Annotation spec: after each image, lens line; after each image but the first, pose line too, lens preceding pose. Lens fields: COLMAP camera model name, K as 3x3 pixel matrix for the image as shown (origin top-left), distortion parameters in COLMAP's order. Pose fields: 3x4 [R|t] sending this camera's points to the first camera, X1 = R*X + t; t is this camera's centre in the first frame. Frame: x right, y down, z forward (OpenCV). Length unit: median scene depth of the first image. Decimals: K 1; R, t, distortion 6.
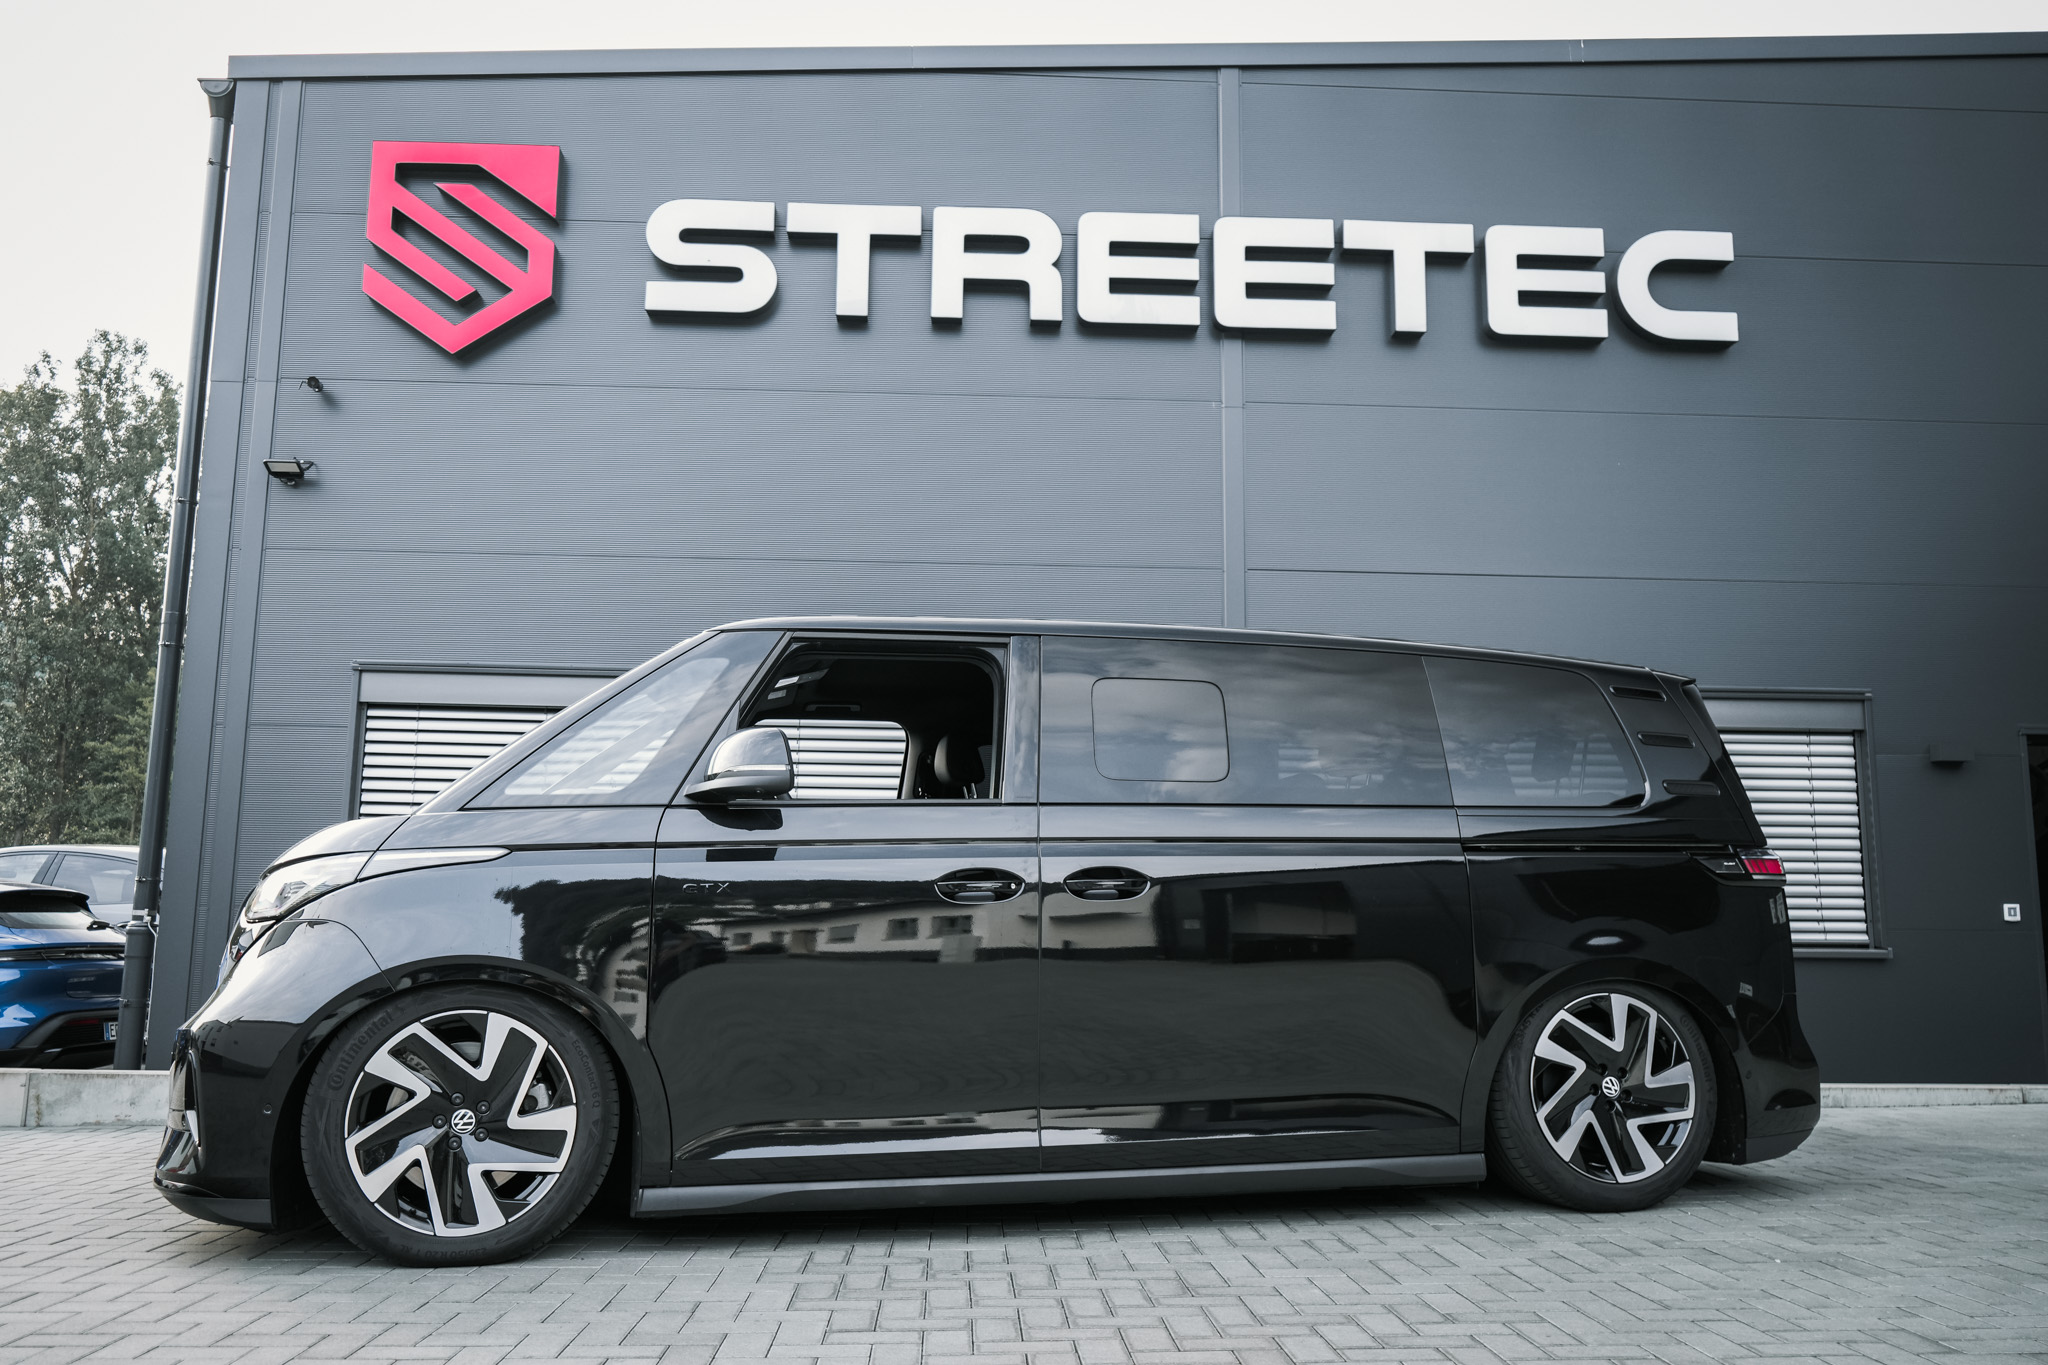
lens RADIAL K [[1732.4, 0, 1058.5], [0, 1732.4, 643.8], [0, 0, 1]] dist [-0.009206, -0.001150]
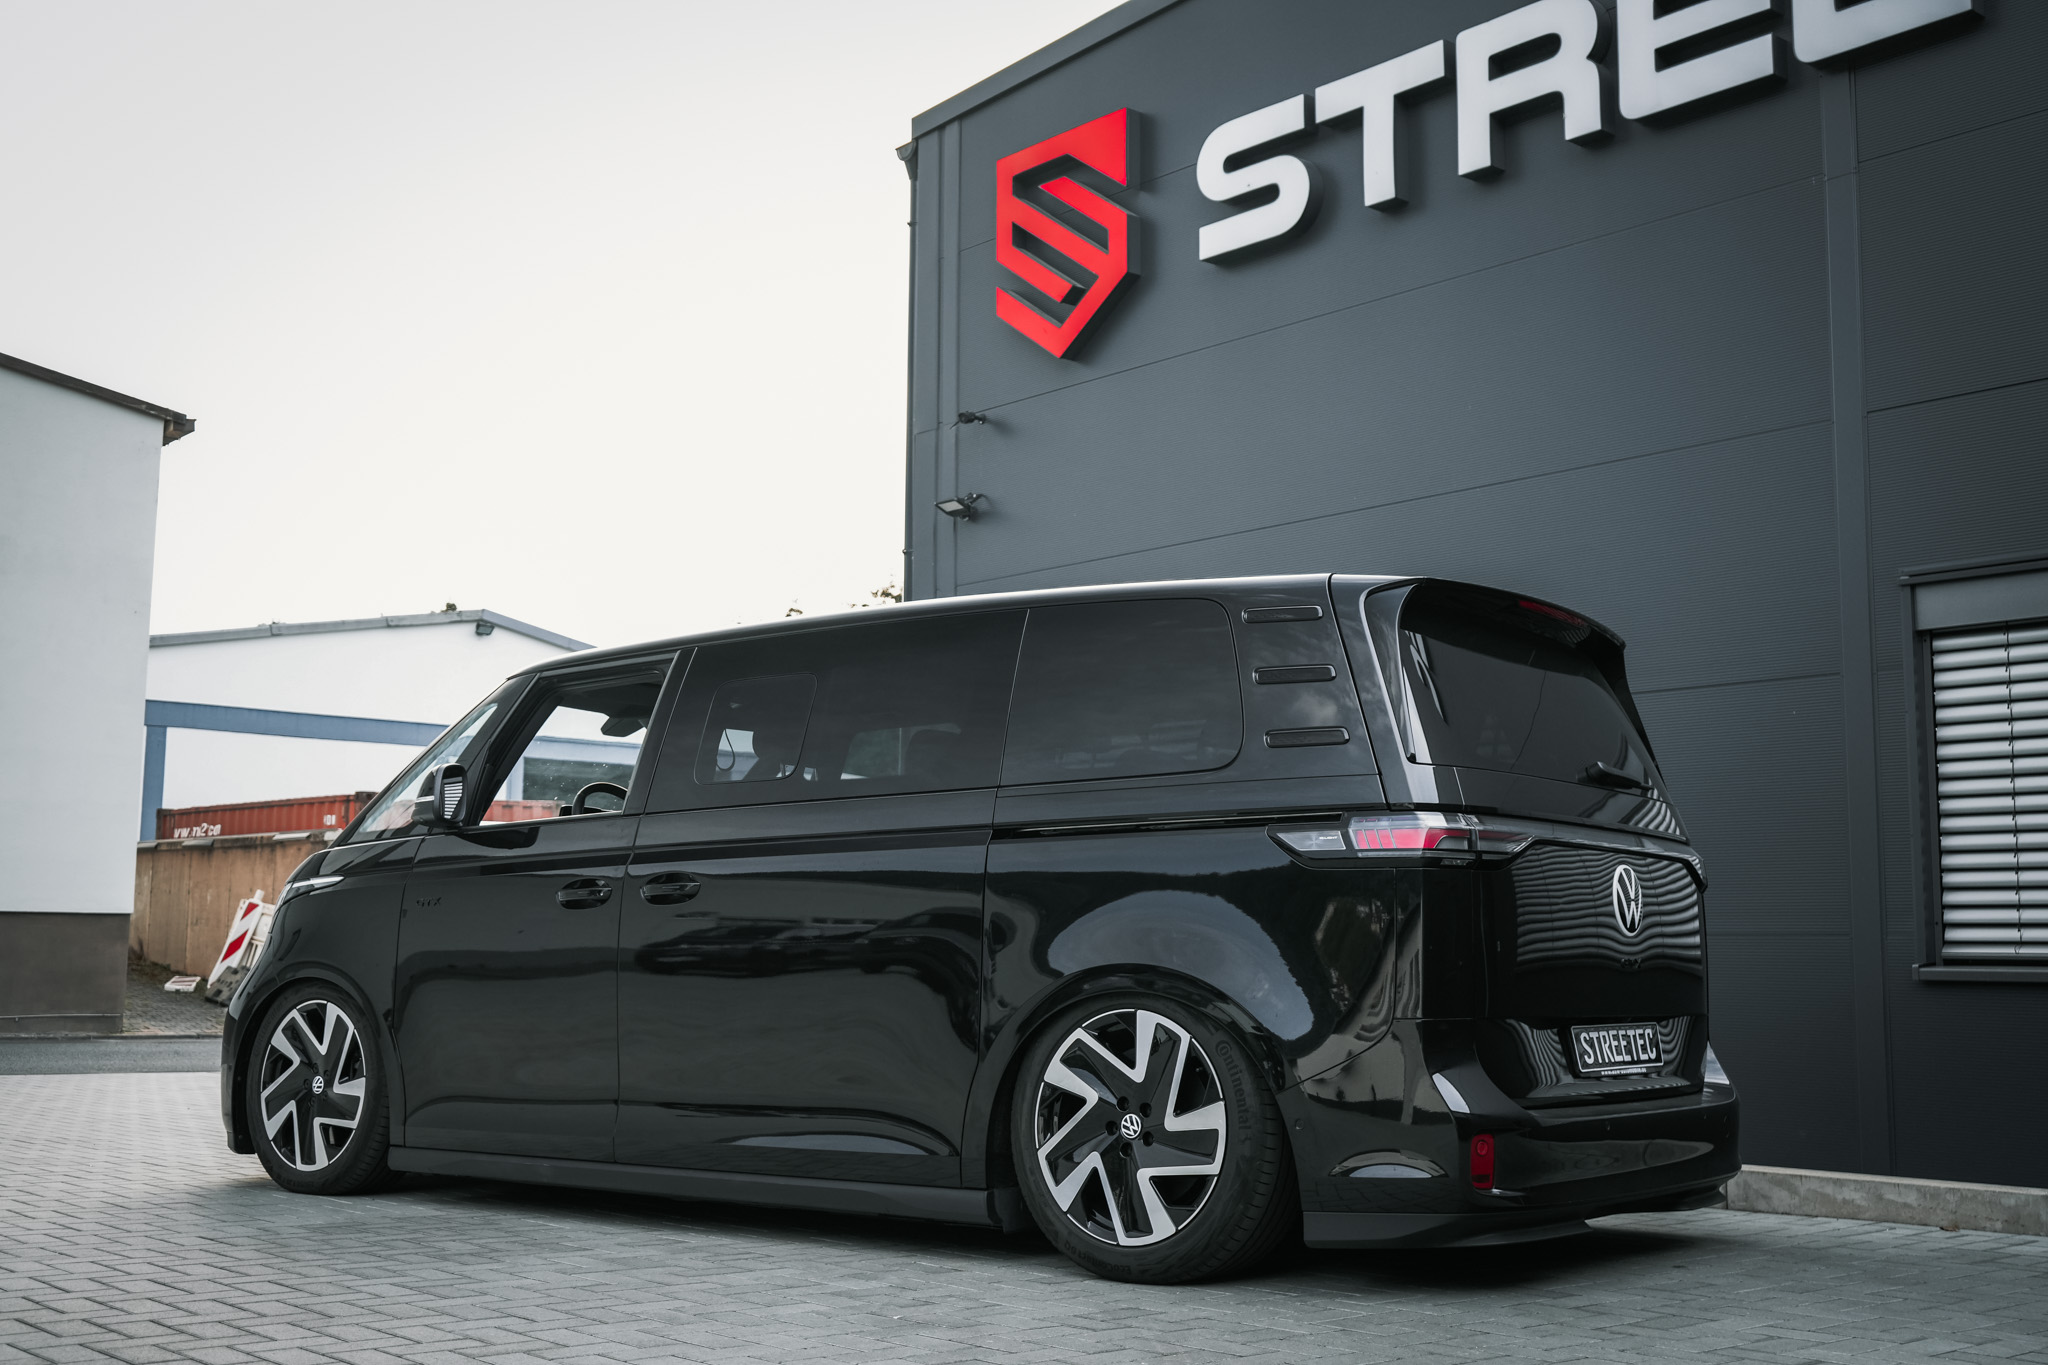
lens RADIAL K [[2139.1, 0, 1028.2], [0, 2139.1, 724.1], [0, 0, 1]] dist [0.089741, 0.002909]
pose [[0.622799, -0.083015, -0.777965, 1.006655], [0.135228, 0.990811, 0.002529, 0.059897], [0.770606, -0.106778, 0.628303, 0.339893]]
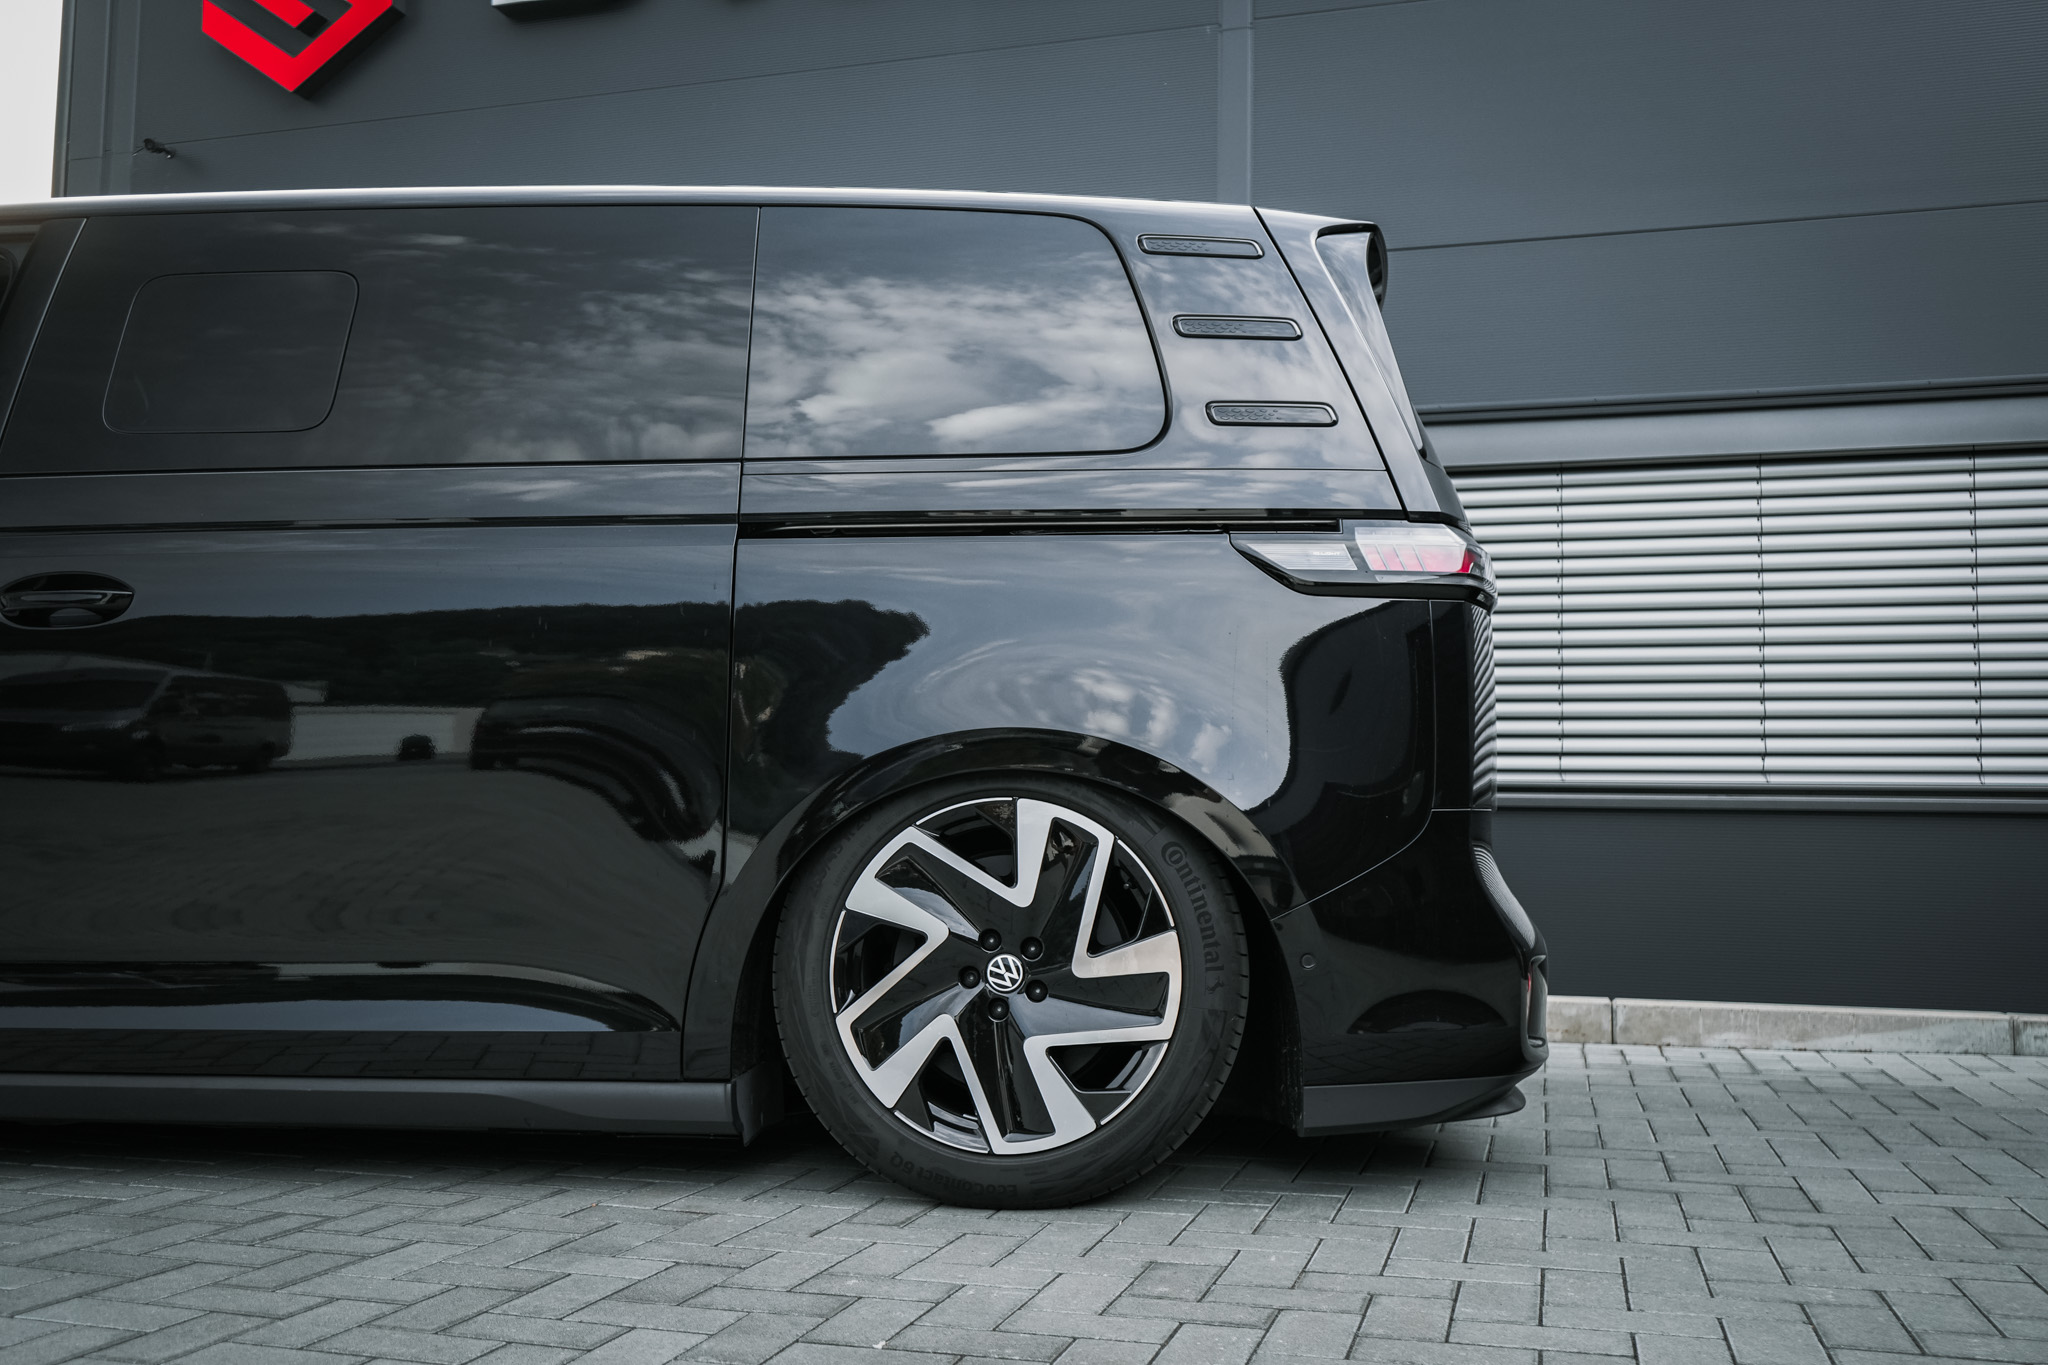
lens RADIAL K [[1842.3, 0, 984.5], [0, 1842.3, 683.8], [0, 0, 1]] dist [0.003333, 0.001137]
pose [[0.935002, -0.020389, -0.354055, 0.480874], [0.050178, 0.995908, 0.075160, 0.118880], [0.351074, -0.088040, 0.932199, 0.455399]]
